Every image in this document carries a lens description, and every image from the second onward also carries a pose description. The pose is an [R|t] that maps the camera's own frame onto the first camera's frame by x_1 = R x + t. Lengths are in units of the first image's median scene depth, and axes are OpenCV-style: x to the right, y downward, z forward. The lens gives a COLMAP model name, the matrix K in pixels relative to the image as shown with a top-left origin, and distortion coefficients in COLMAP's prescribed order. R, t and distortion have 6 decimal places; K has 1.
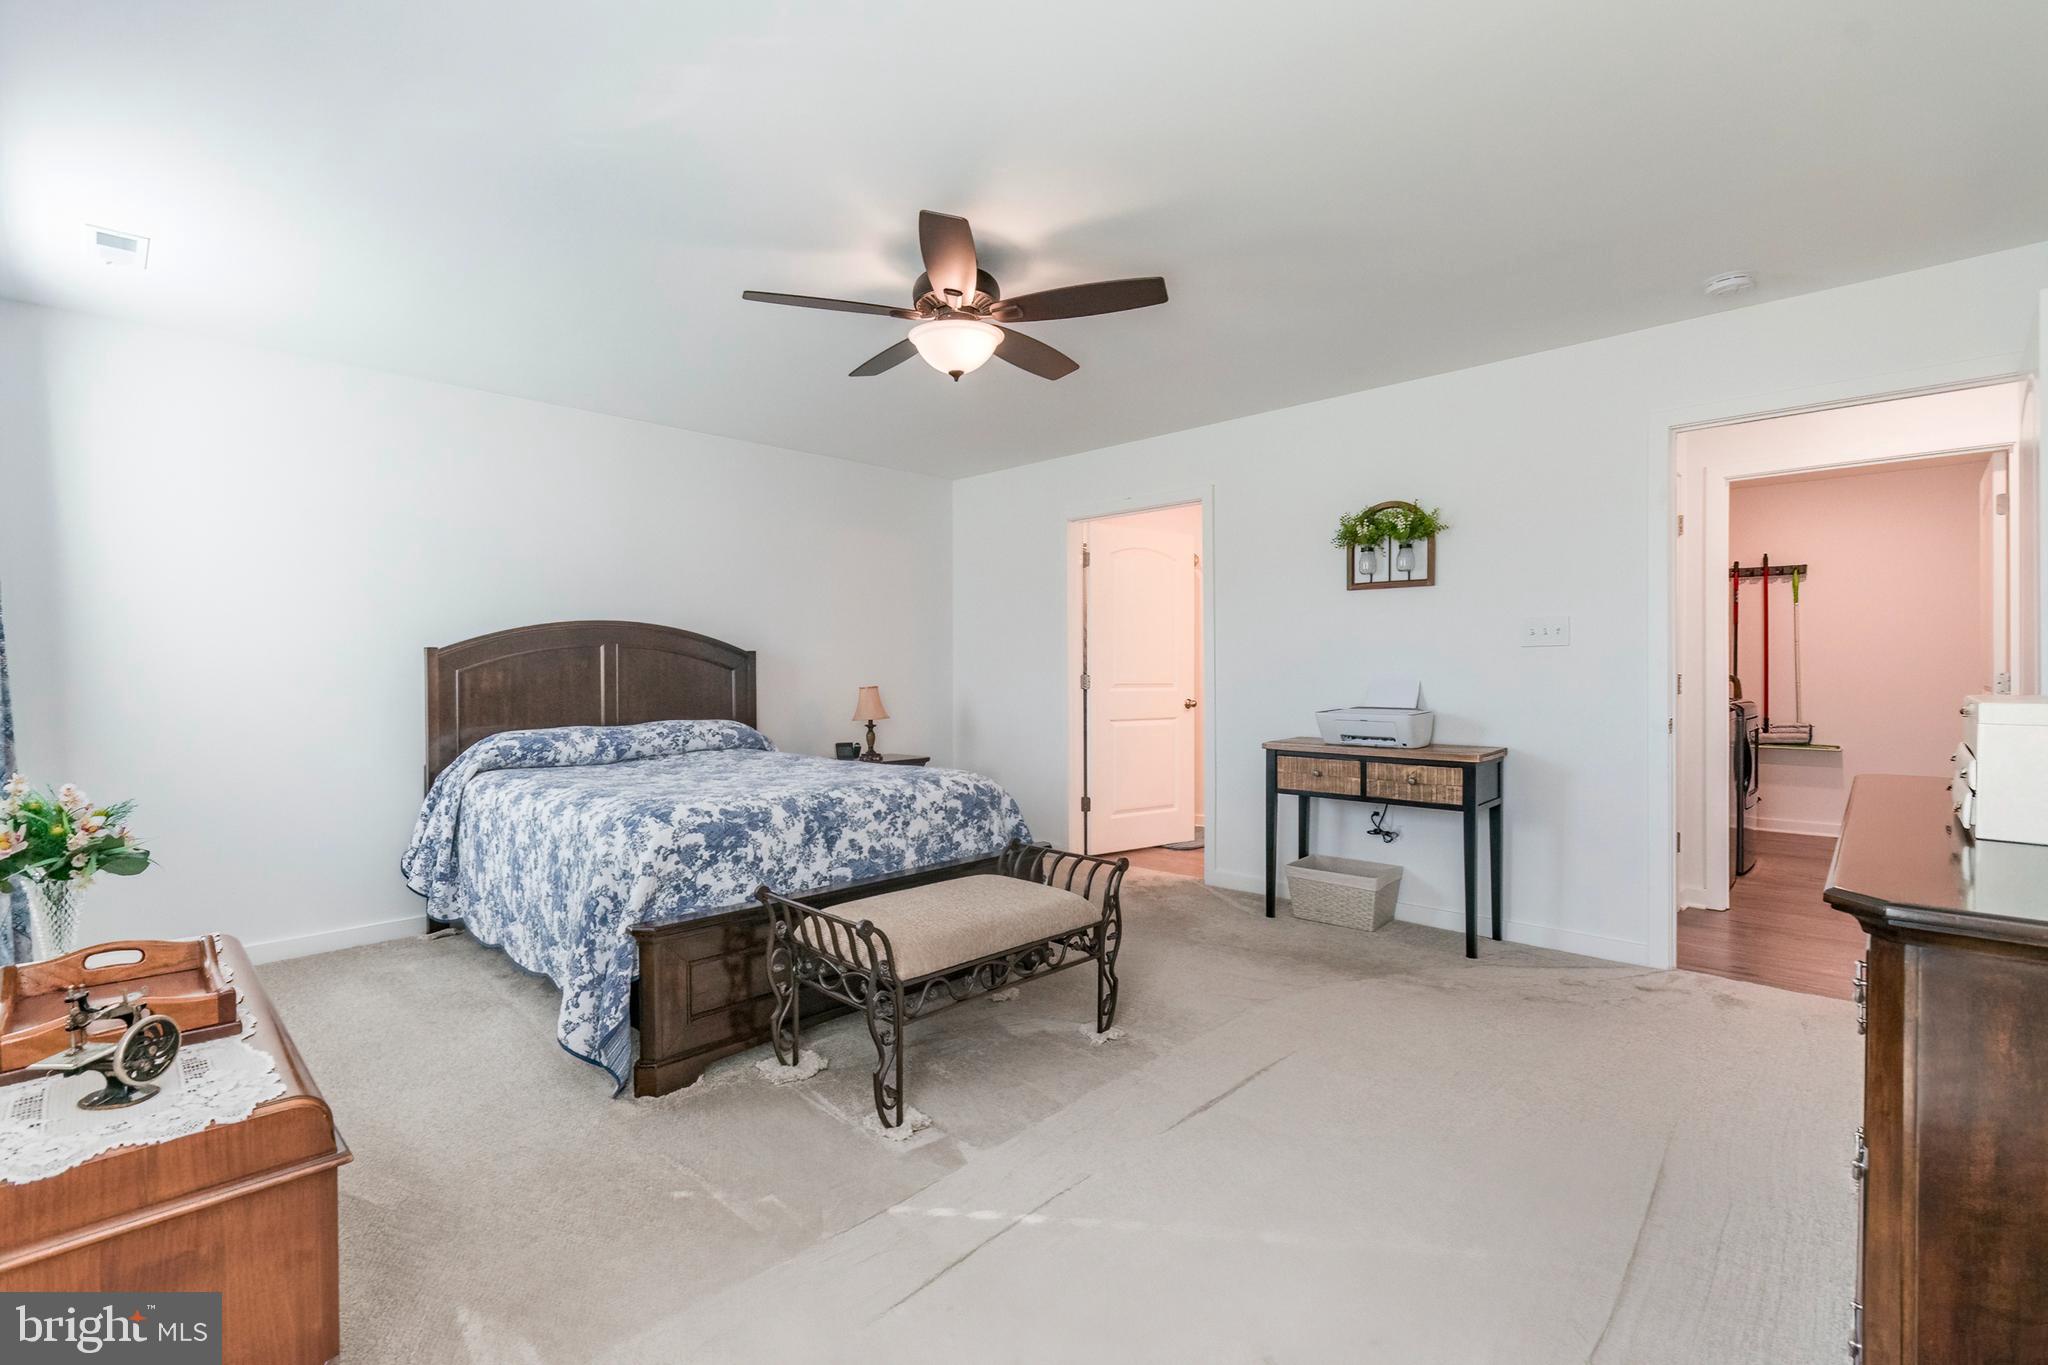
lens RADIAL K [[894.7, 0, 1015.3], [0, 894.7, 676.4], [0, 0, 1]] dist [-0.001506, 0.000242]
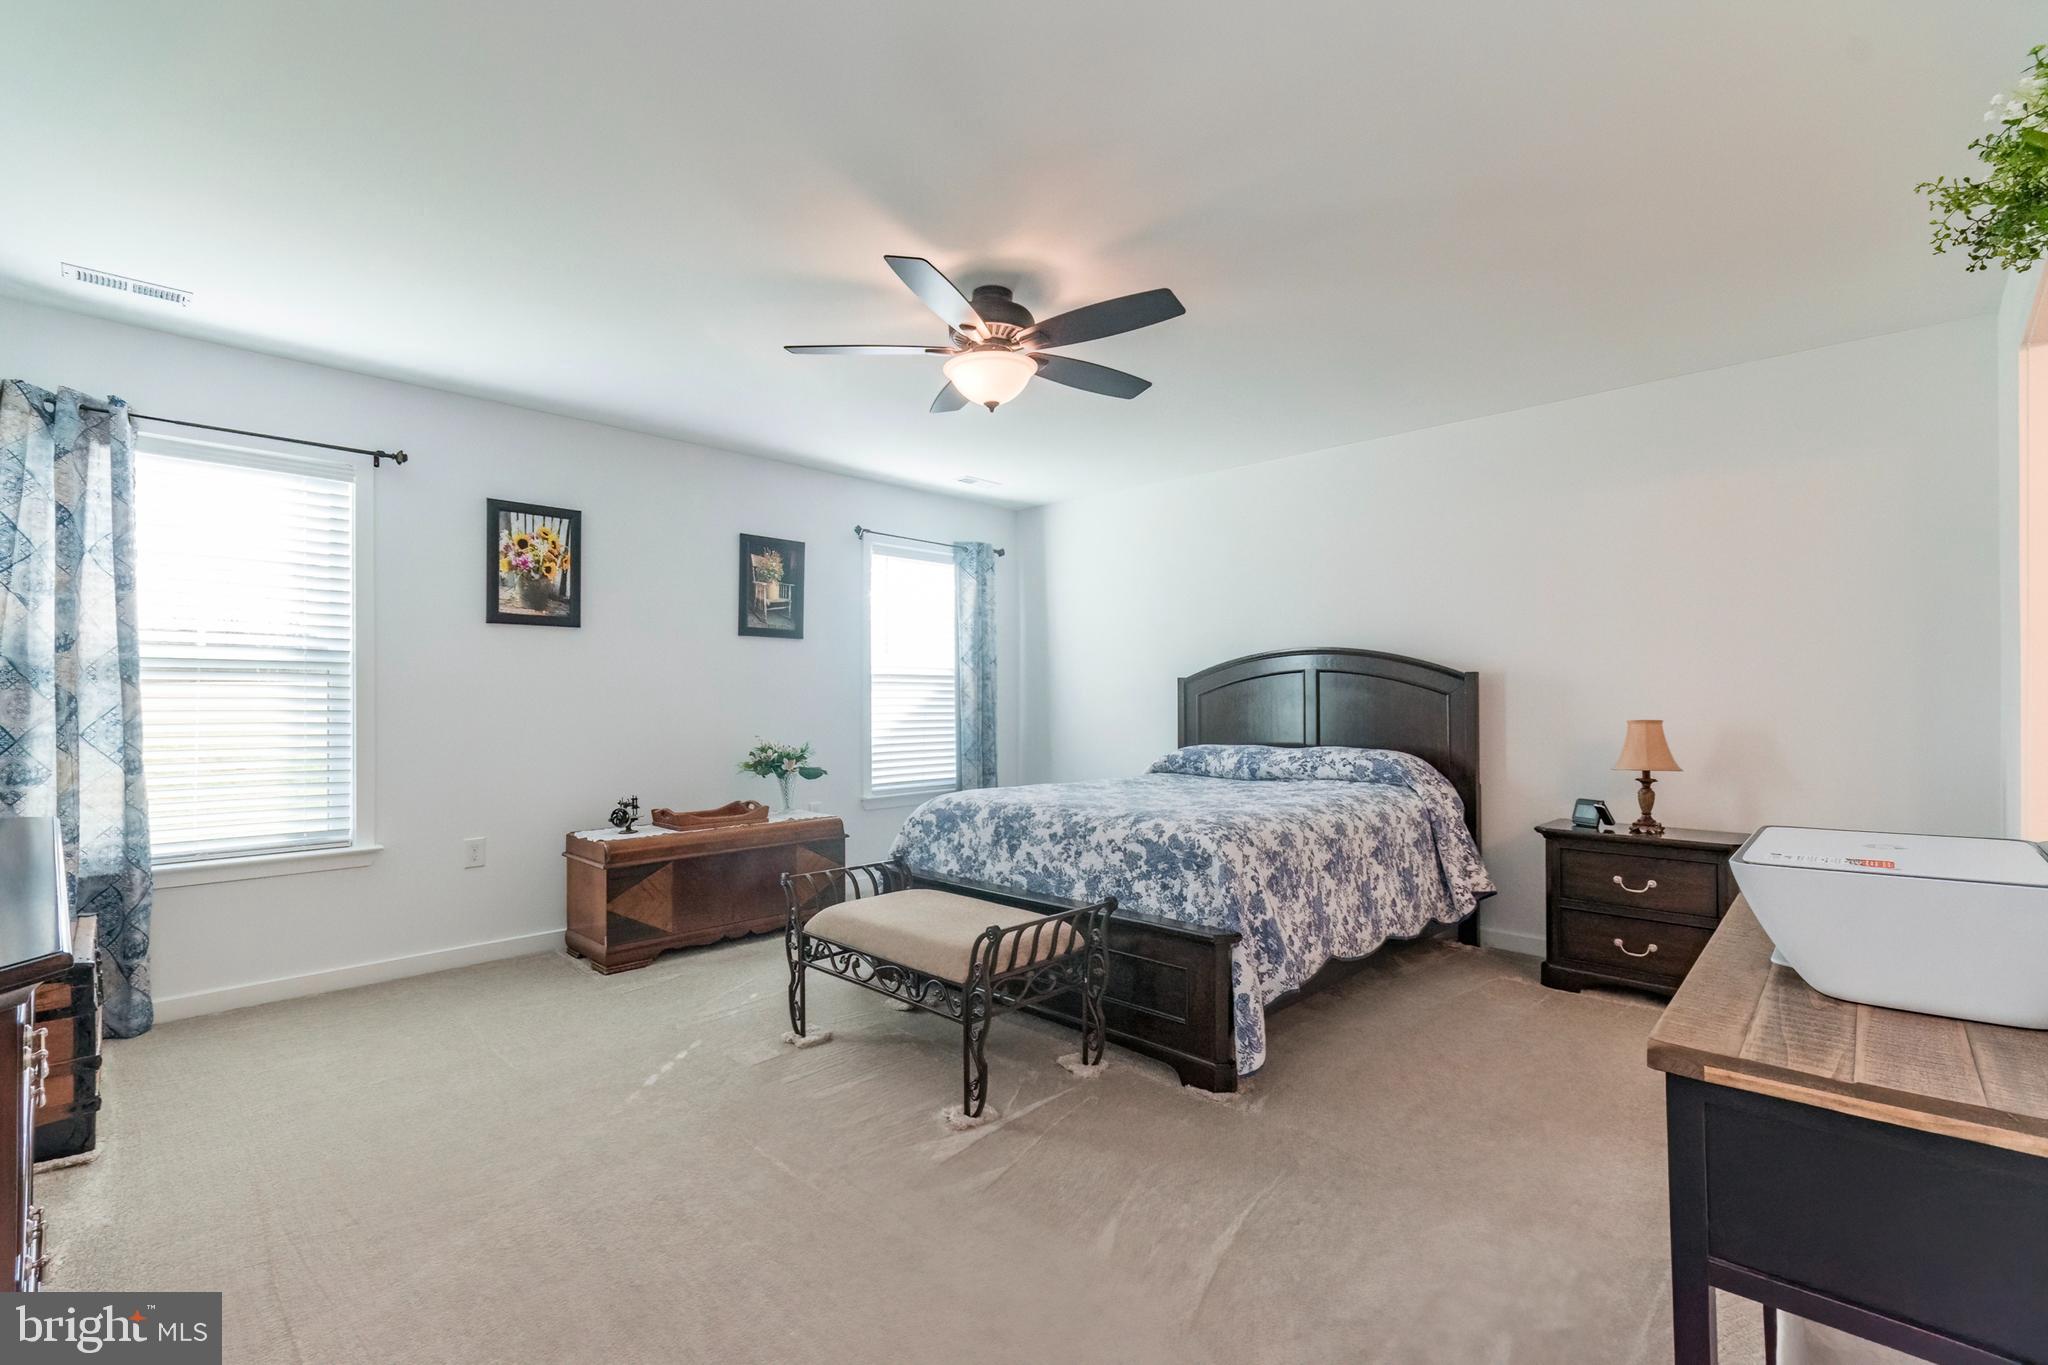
lens RADIAL K [[894.7, 0, 987.3], [0, 894.7, 701.4], [0, 0, 1]] dist [-0.001506, 0.000242]
pose [[0.003282, 0.008781, -0.999956, 0.862662], [-0.004515, 0.999951, 0.008766, -0.009625], [0.999984, 0.004486, 0.003322, 0.907633]]
